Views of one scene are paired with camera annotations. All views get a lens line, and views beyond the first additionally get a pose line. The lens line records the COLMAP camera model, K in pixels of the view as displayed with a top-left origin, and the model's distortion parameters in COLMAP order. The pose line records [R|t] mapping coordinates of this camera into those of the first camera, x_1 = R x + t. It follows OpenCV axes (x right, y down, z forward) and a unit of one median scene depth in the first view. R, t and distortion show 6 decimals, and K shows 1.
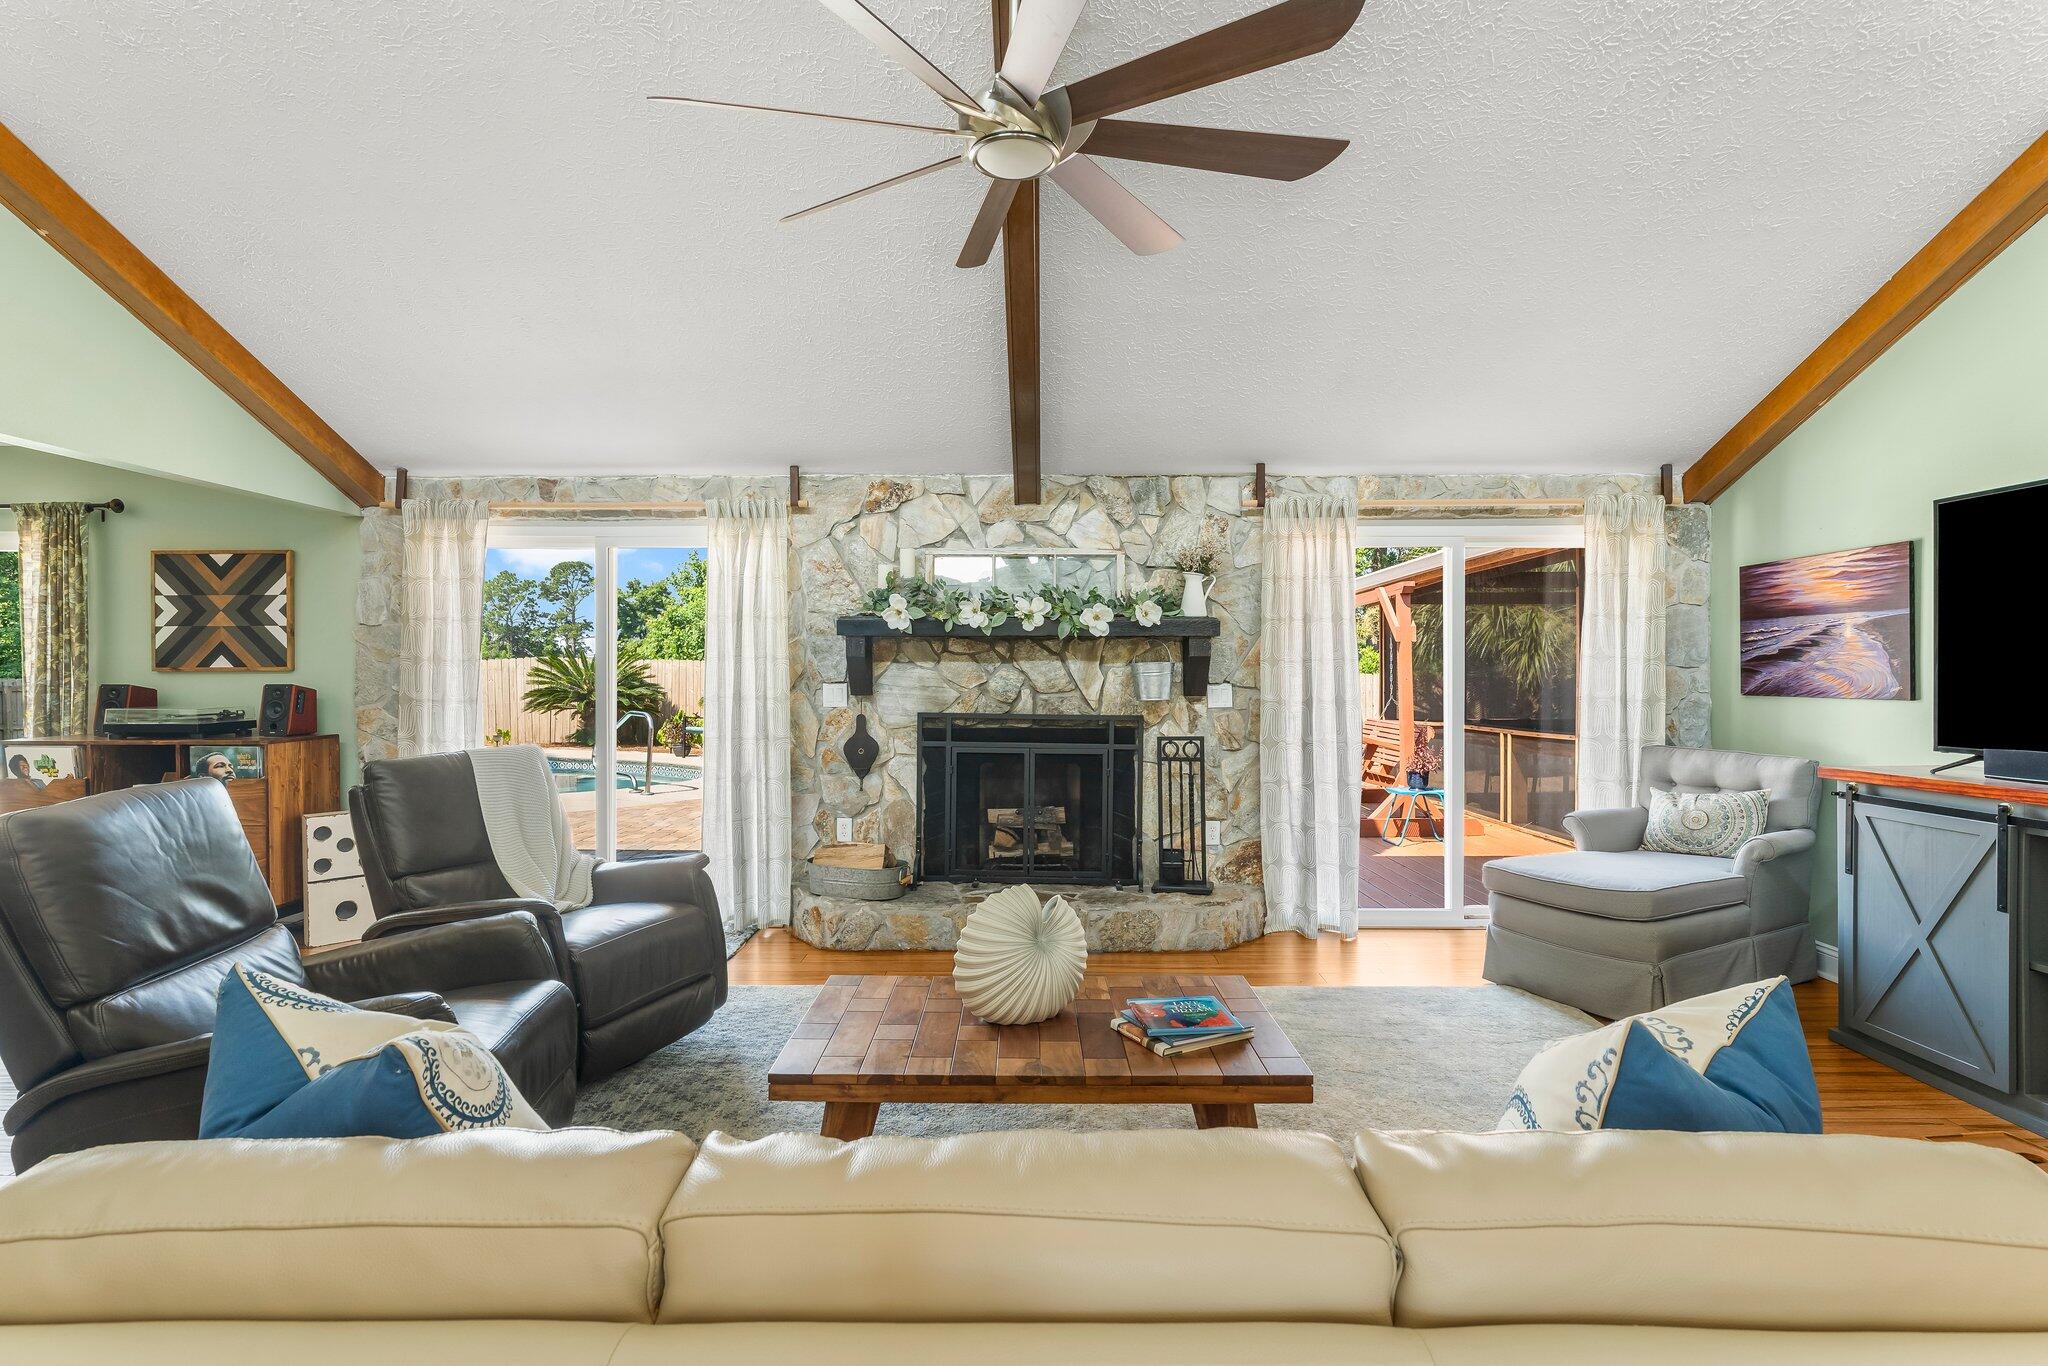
lens RADIAL K [[969.5, 0, 1003.2], [0, 969.5, 673.9], [0, 0, 1]] dist [-0.002061, -0.000256]
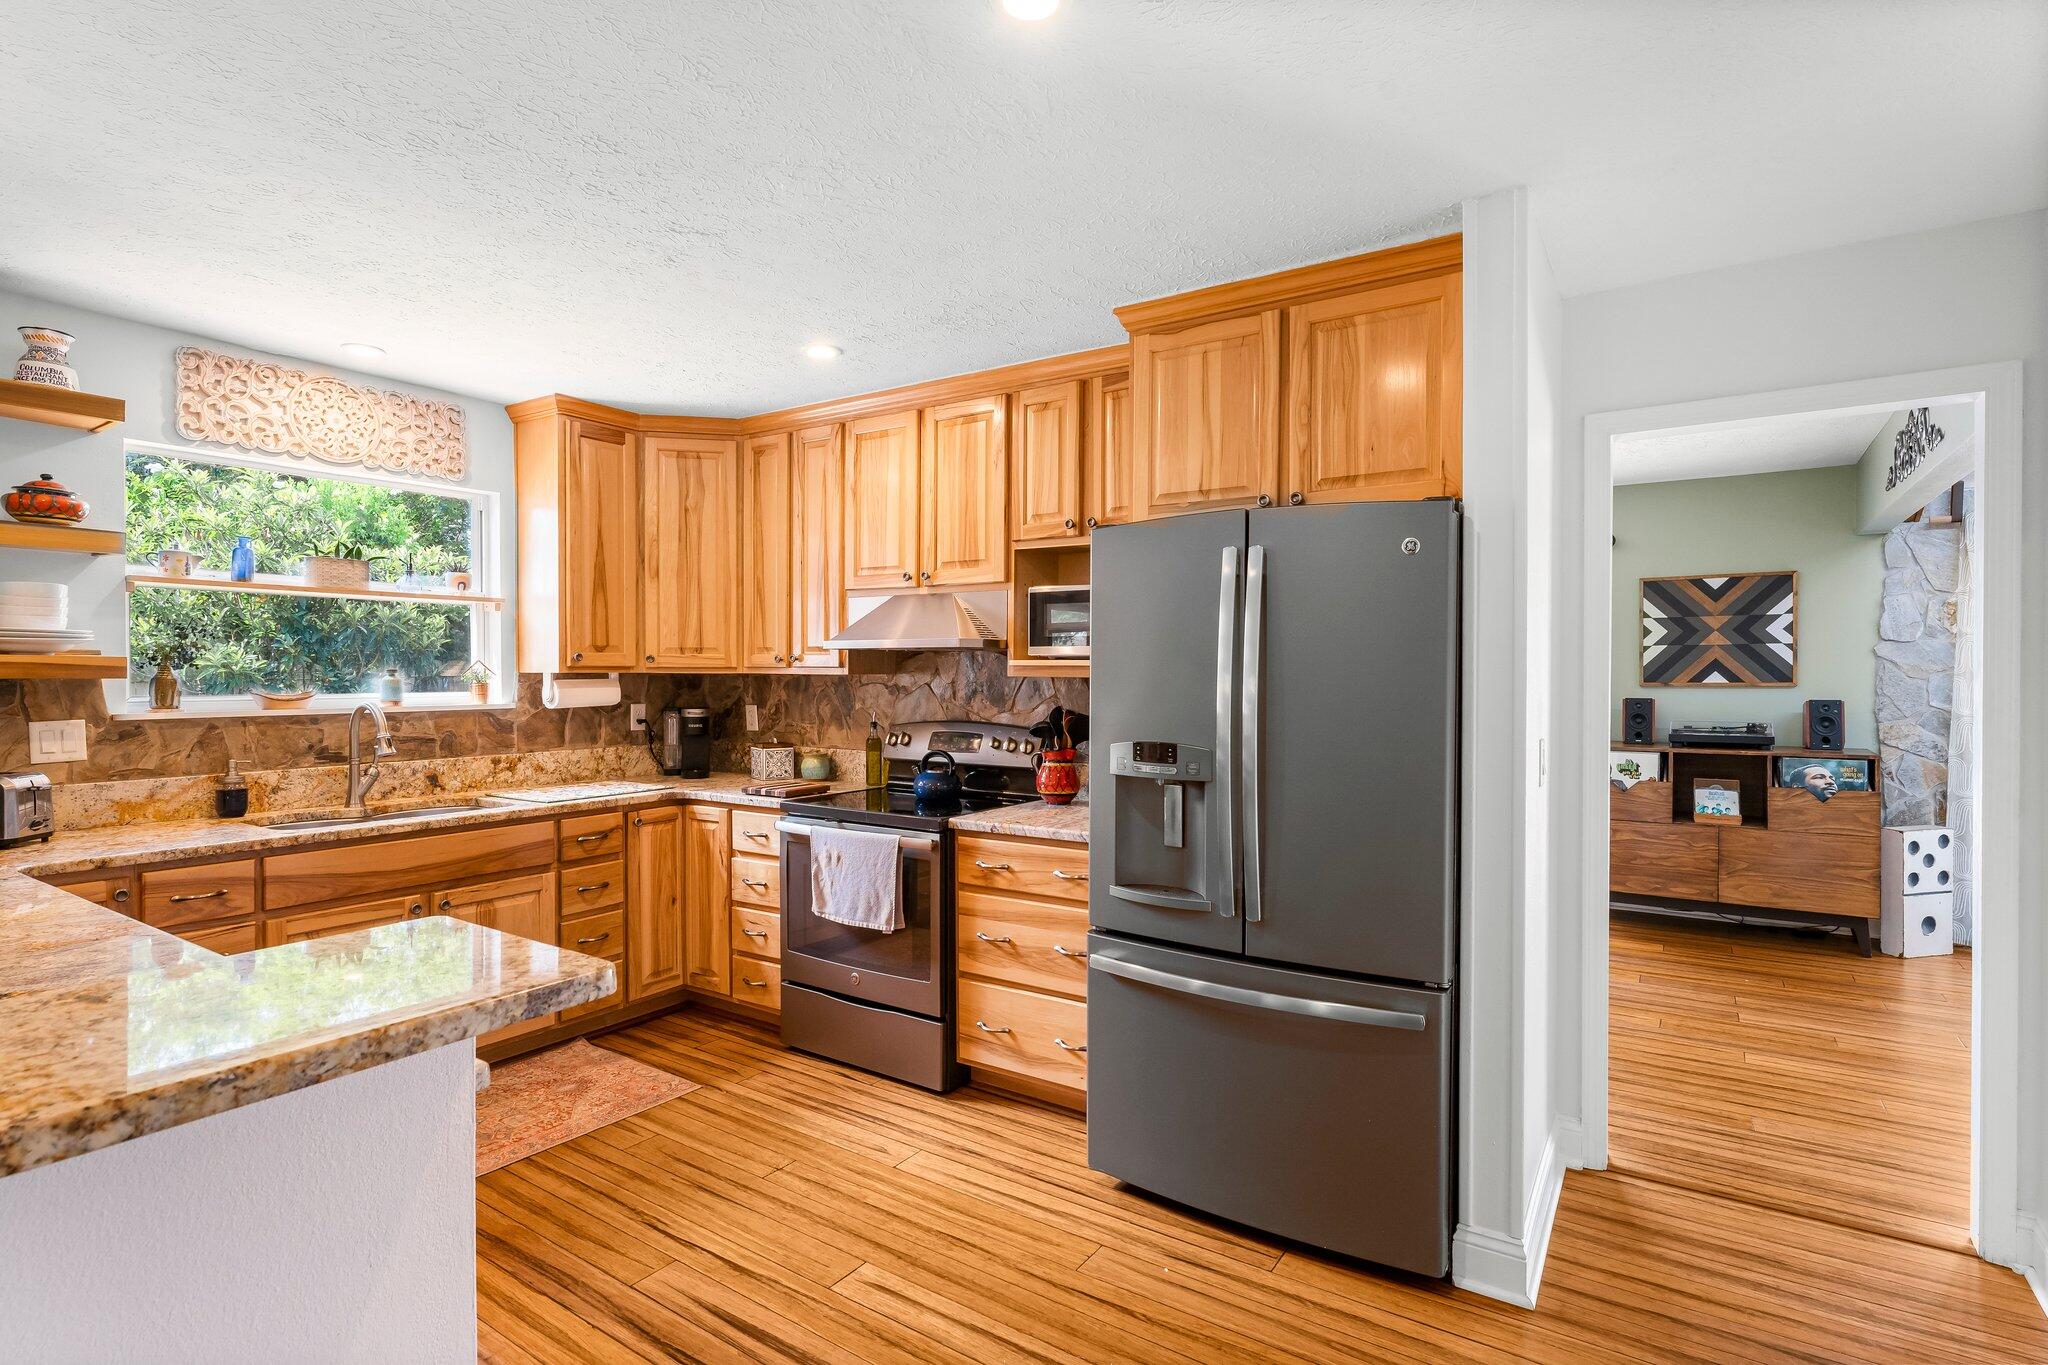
lens RADIAL K [[1004.8, 0, 1024.9], [0, 1004.8, 683.6], [0, 0, 1]] dist [-0.005655, 0.001460]
pose [[0.831557, 0.004234, -0.555423, -0.844777], [0.002926, 0.999924, 0.012003, -0.022002], [0.555432, -0.011607, 0.831481, -0.370359]]
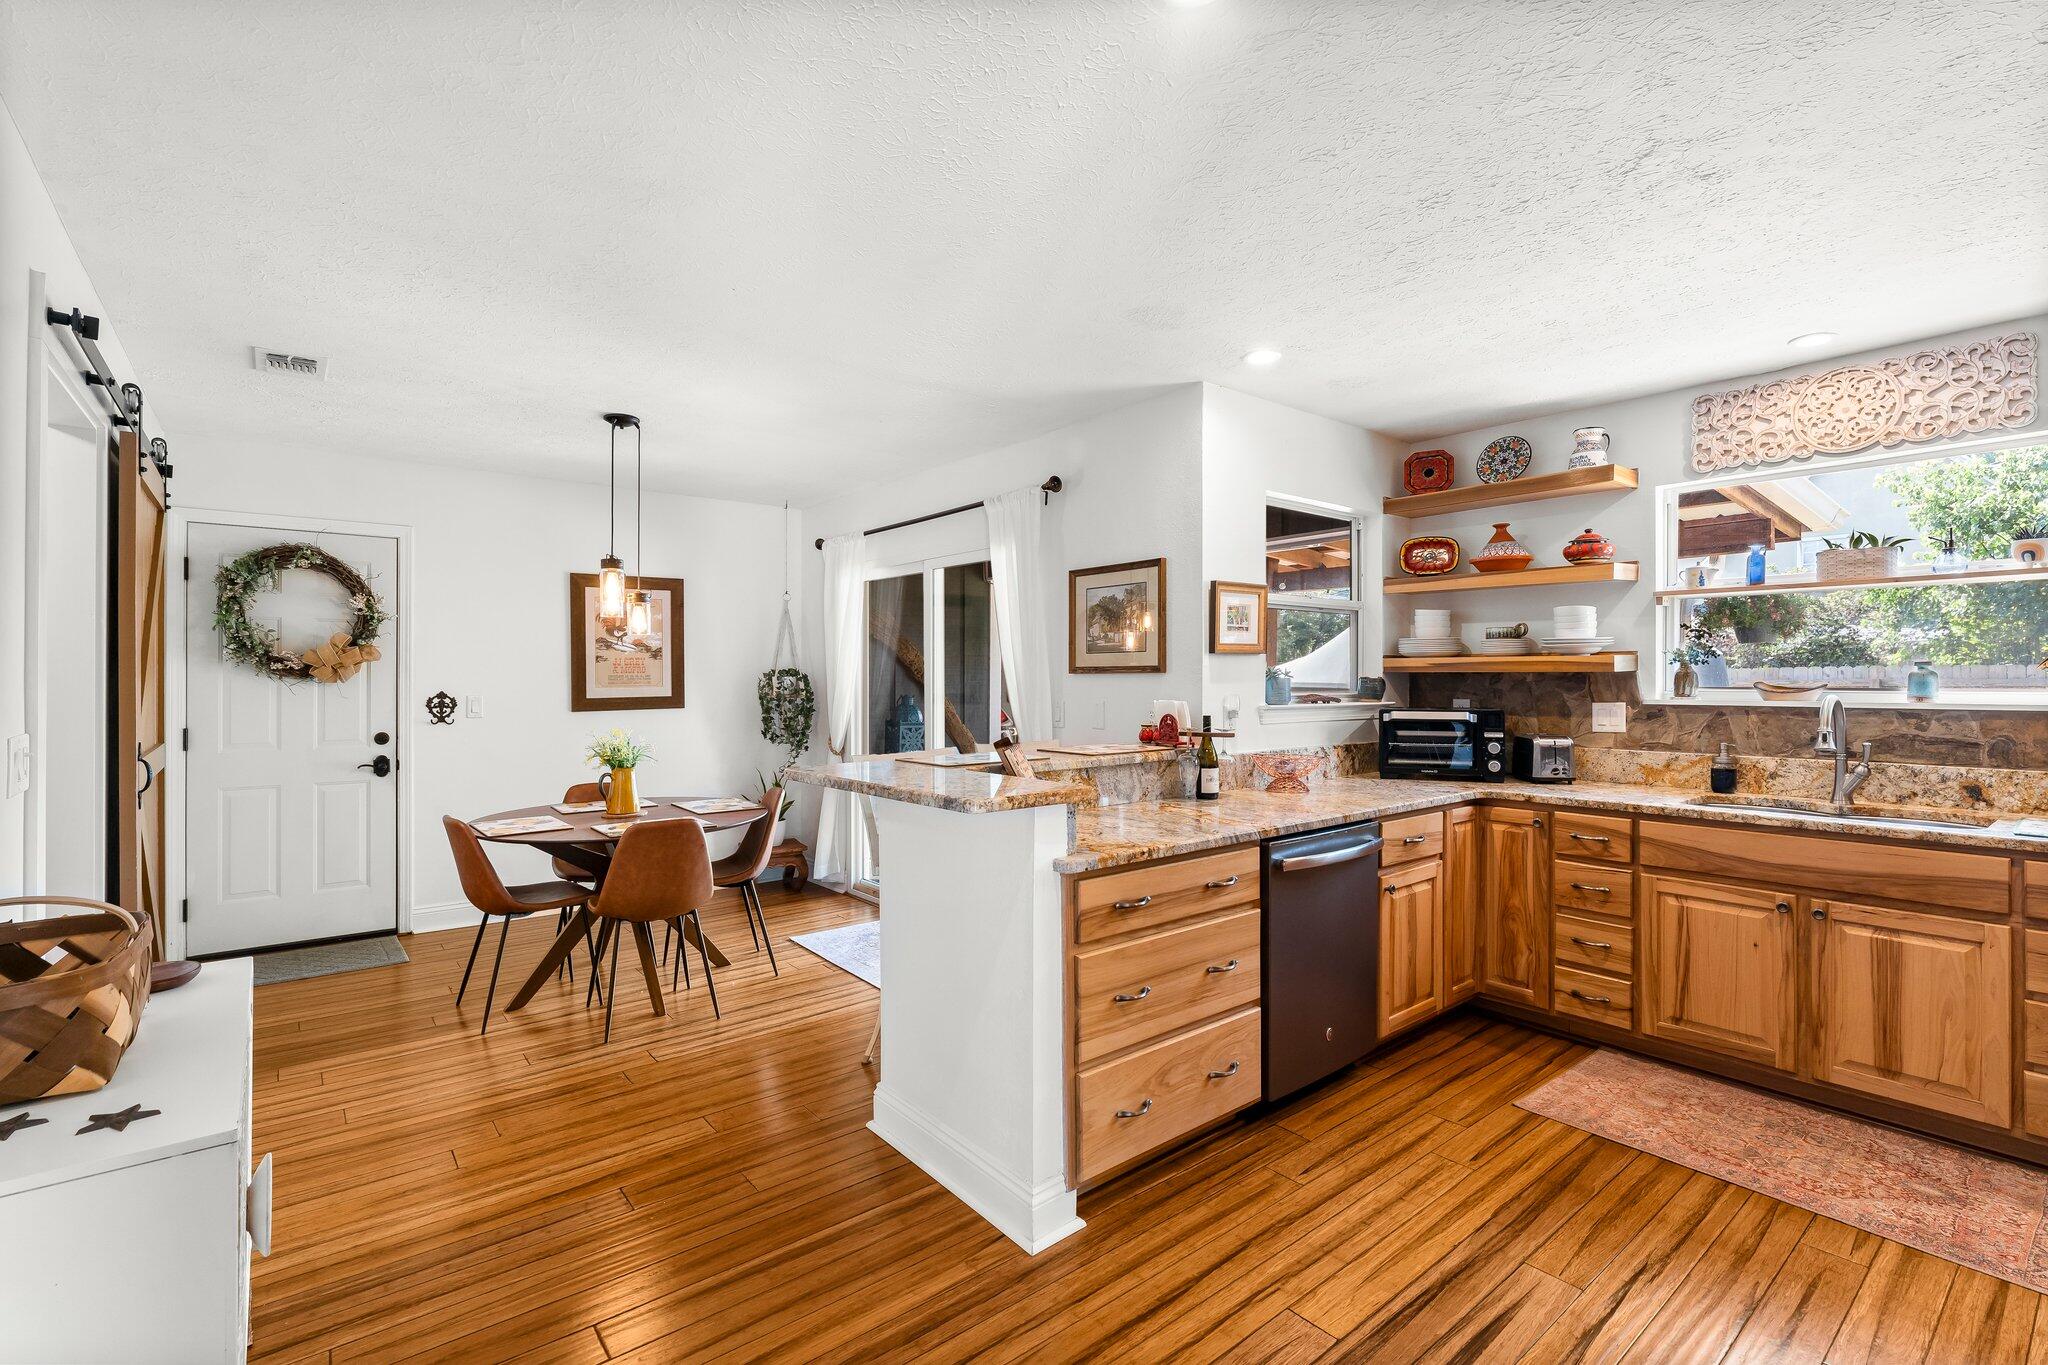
lens RADIAL K [[929.0, 0, 1030.0], [0, 929.0, 674.1], [0, 0, 1]] dist [0.000467, 0.000565]
pose [[-0.774268, -0.004430, -0.632842, -0.794222], [0.001325, 0.999962, -0.008620, -0.011745], [0.632856, -0.007513, -0.774233, 0.107486]]
